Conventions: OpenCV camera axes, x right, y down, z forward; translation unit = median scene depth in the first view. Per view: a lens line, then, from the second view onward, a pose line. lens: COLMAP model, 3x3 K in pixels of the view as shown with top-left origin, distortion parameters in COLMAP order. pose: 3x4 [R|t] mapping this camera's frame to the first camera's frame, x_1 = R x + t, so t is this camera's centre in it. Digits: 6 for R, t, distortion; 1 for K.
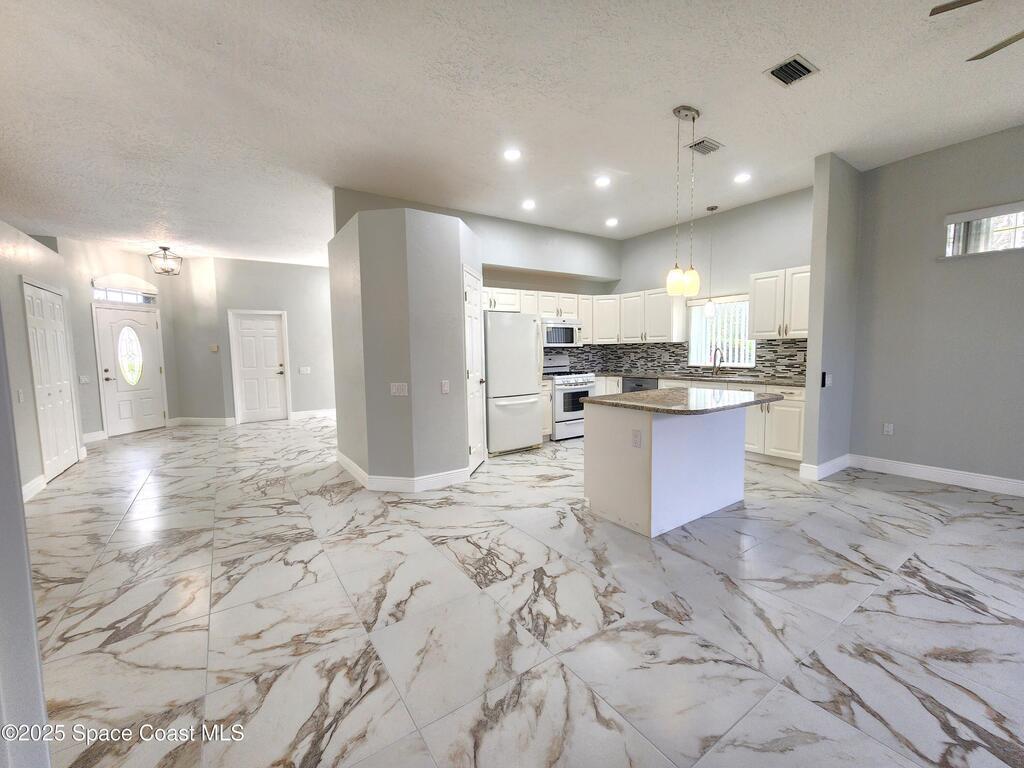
lens RADIAL K [[421.5, 0, 511.2], [0, 421.5, 381.3], [0, 0, 1]] dist [0.001054, 0.000965]
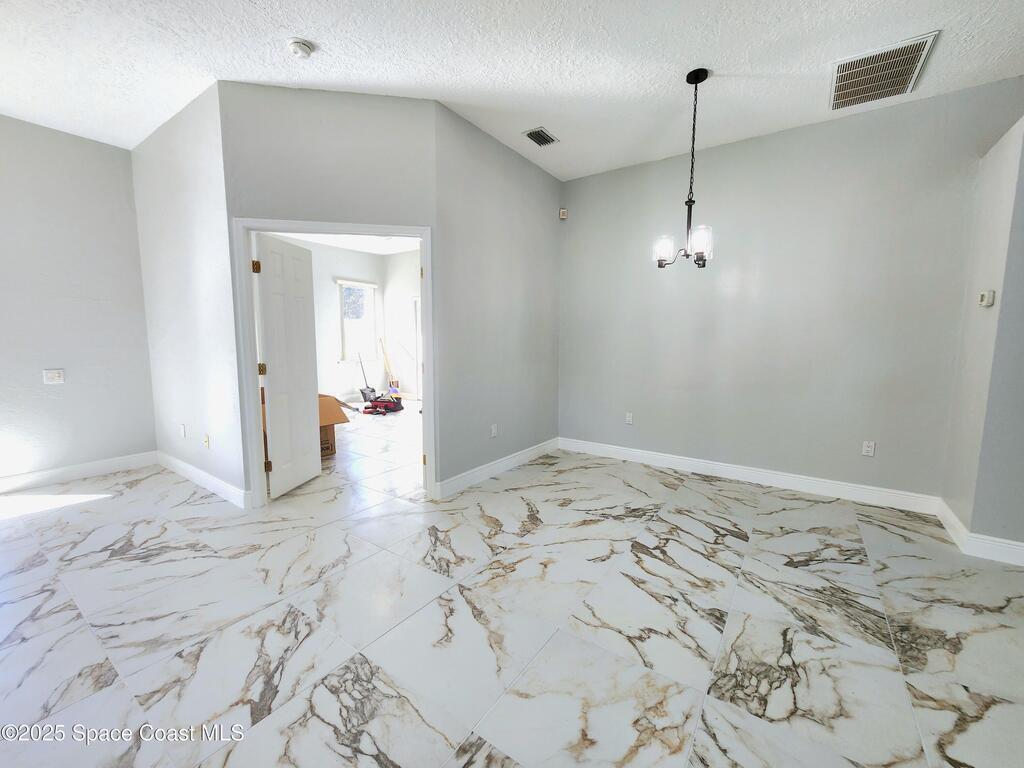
lens RADIAL K [[421.5, 0, 507.7], [0, 421.5, 379.9], [0, 0, 1]] dist [0.001054, 0.000965]
pose [[-0.938304, 0.046410, -0.342684, -0.065719], [-0.015117, 0.984502, 0.174723, -0.102048], [0.345482, 0.169124, -0.923060, 1.359375]]
